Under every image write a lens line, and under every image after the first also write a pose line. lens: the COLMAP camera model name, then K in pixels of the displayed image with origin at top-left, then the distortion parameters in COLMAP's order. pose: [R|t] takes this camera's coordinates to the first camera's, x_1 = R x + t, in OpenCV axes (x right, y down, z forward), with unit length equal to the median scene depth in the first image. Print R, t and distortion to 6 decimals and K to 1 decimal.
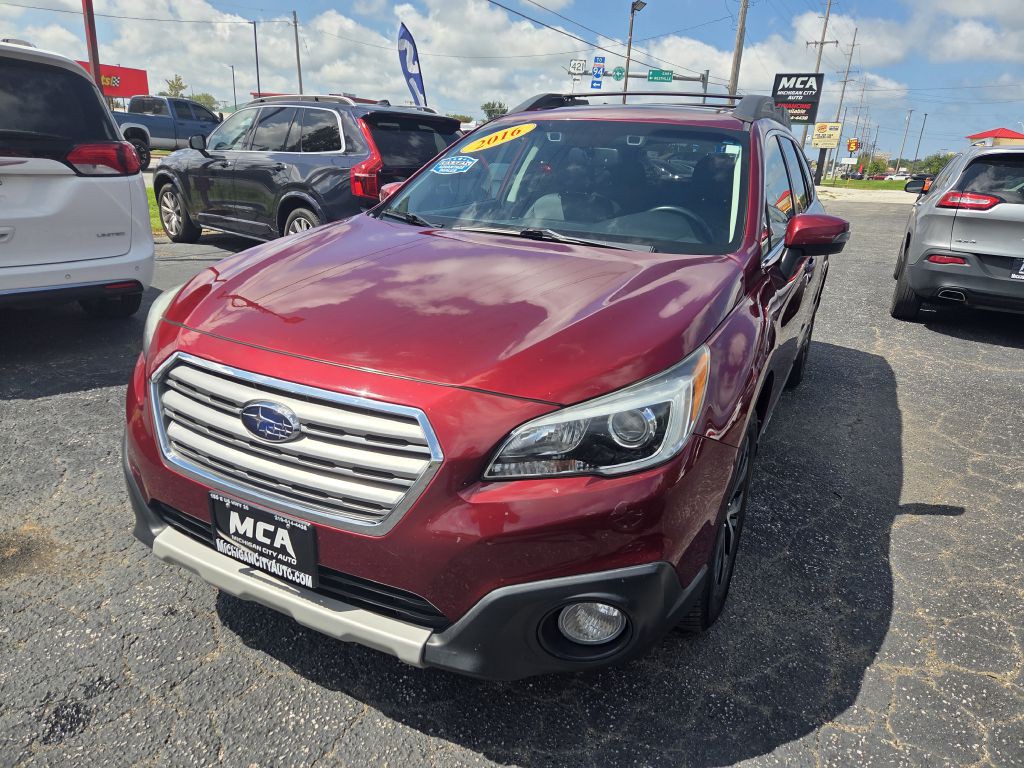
lens RADIAL K [[713.4, 0, 512.0], [0, 713.4, 384.0], [0, 0, 1]] dist [0.076518, -0.061423]
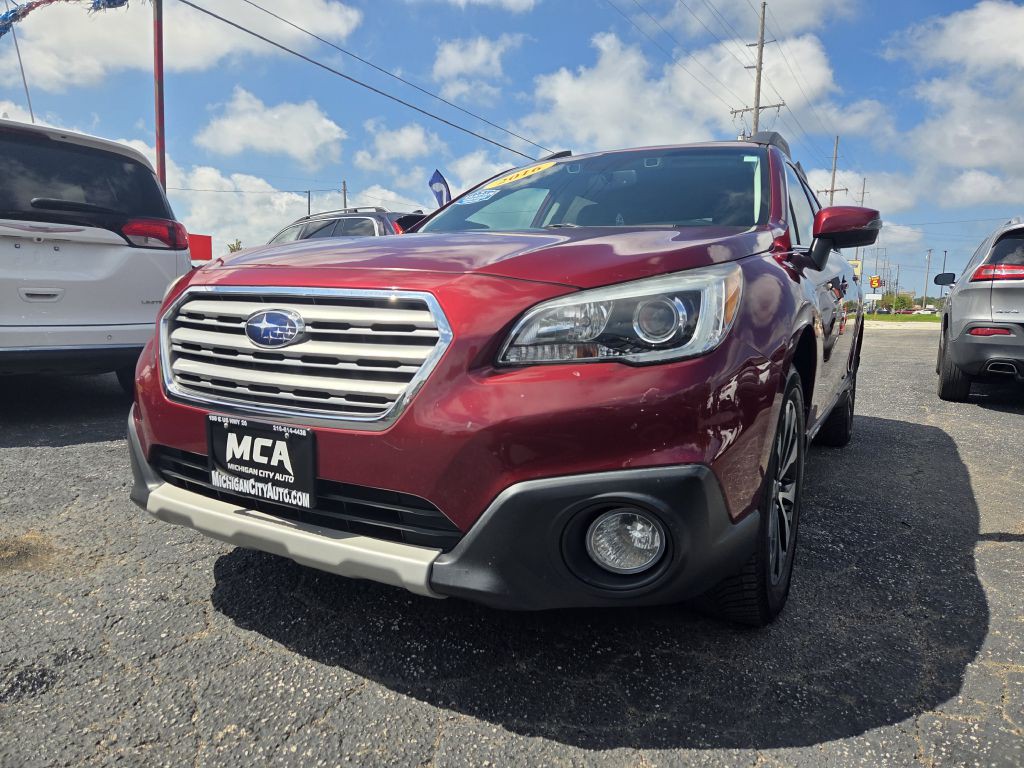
lens RADIAL K [[709.7, 0, 497.1], [0, 709.7, 368.0], [0, 0, 1]] dist [0.074887, -0.057926]
pose [[0.997772, -0.020102, -0.063608, 0.013397], [0.005279, 0.974320, -0.225106, 0.256420], [0.066500, 0.224269, 0.972256, 0.090073]]
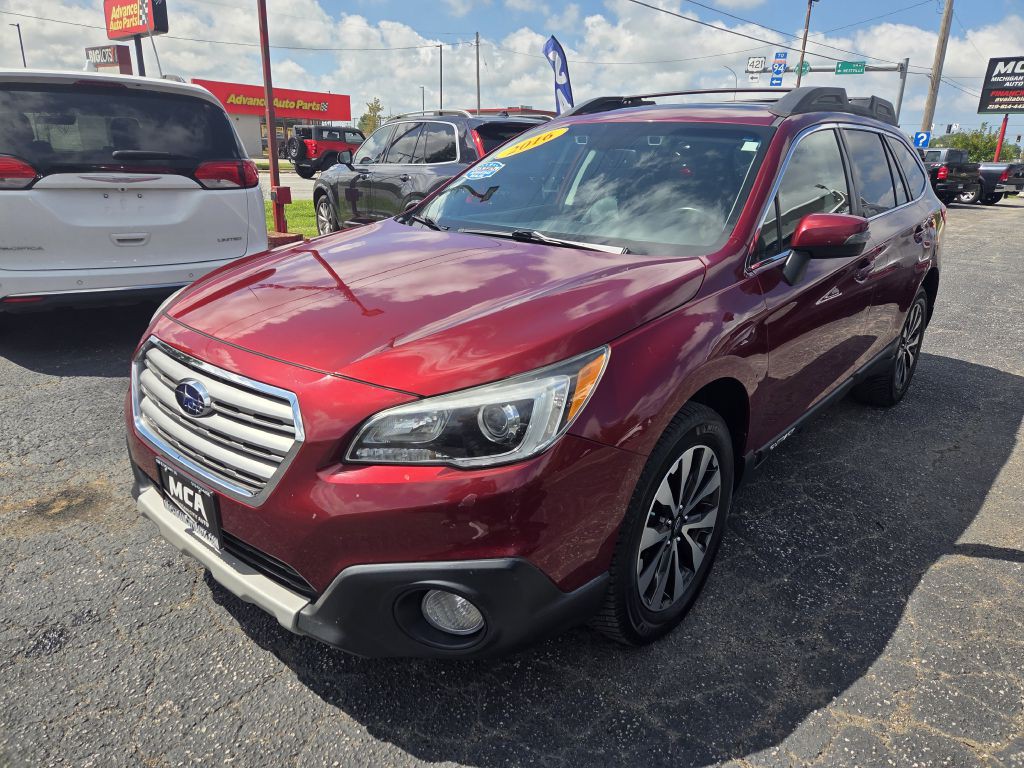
lens RADIAL K [[712.2, 0, 503.0], [0, 712.2, 370.9], [0, 0, 1]] dist [0.078353, -0.062363]
pose [[0.967085, 0.044257, -0.250575, 0.336948], [-0.050587, 0.998541, -0.018875, 0.005046], [0.249374, 0.030930, 0.967913, 0.017747]]
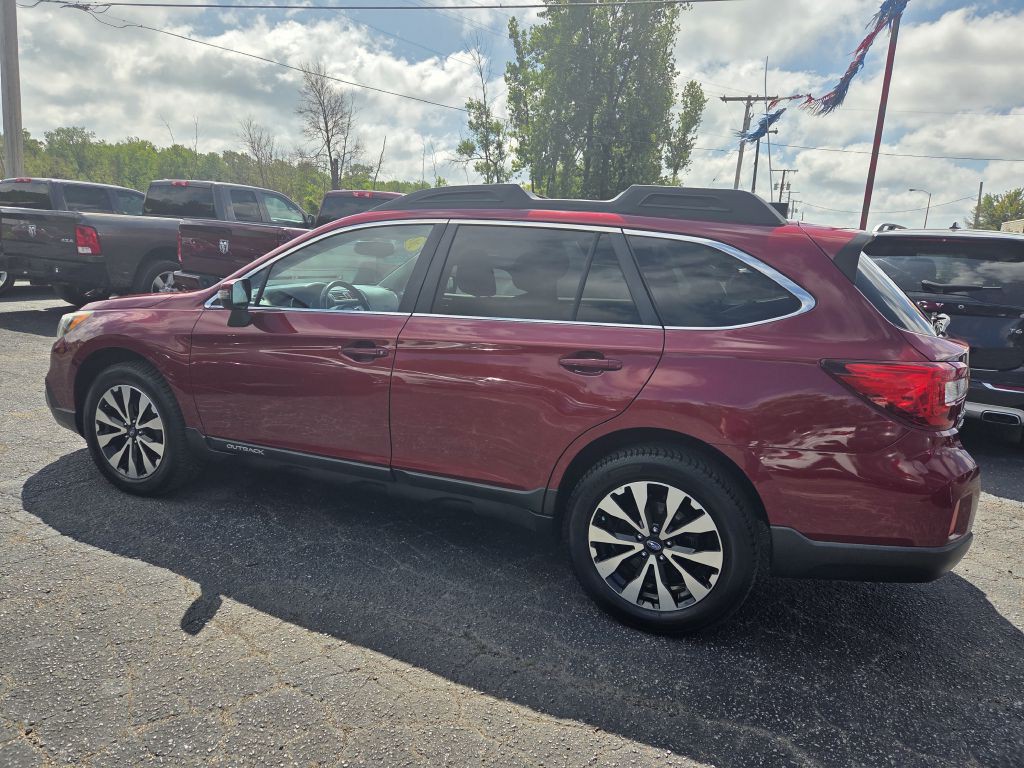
lens RADIAL K [[705.1, 0, 495.6], [0, 705.1, 373.7], [0, 0, 1]] dist [0.067466, -0.044126]
pose [[-0.011570, 0.126917, -0.991846, 2.168033], [-0.358117, 0.925590, 0.122616, -0.514987], [0.933605, 0.356616, 0.034742, 1.886198]]
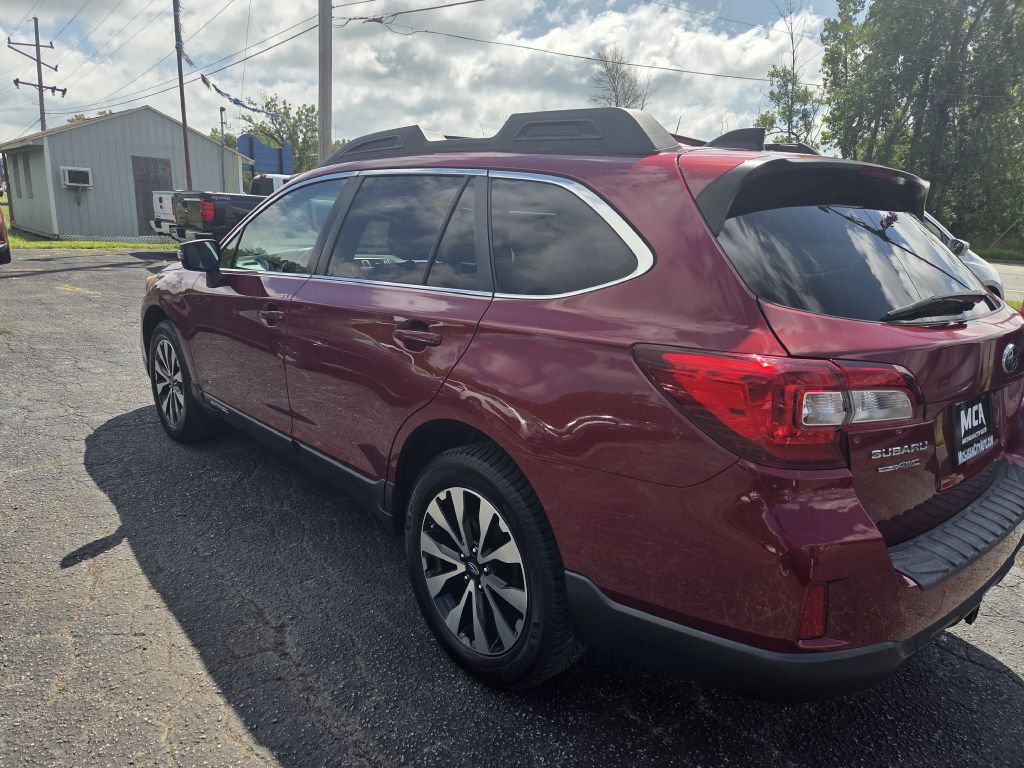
lens RADIAL K [[700.9, 0, 484.3], [0, 700.9, 383.6], [0, 0, 1]] dist [0.074580, -0.060424]
pose [[-0.434963, 0.135955, -0.890125, 1.775719], [-0.339060, 0.891049, 0.301779, -0.731123], [0.834174, 0.433068, -0.341477, 2.580980]]
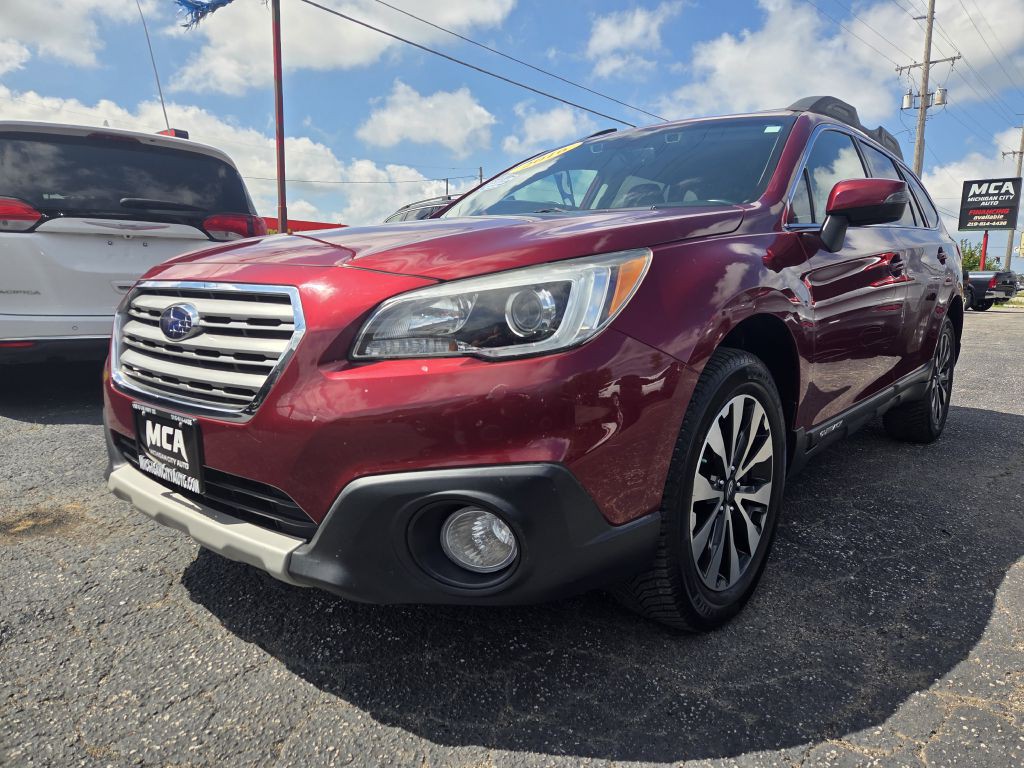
lens RADIAL K [[709.9, 0, 514.7], [0, 709.9, 376.7], [0, 0, 1]] dist [0.078317, -0.061839]
pose [[0.970081, -0.009127, -0.242609, 0.286687], [-0.037650, 0.981549, -0.187469, 0.238974], [0.239843, 0.190995, 0.951838, 0.142130]]
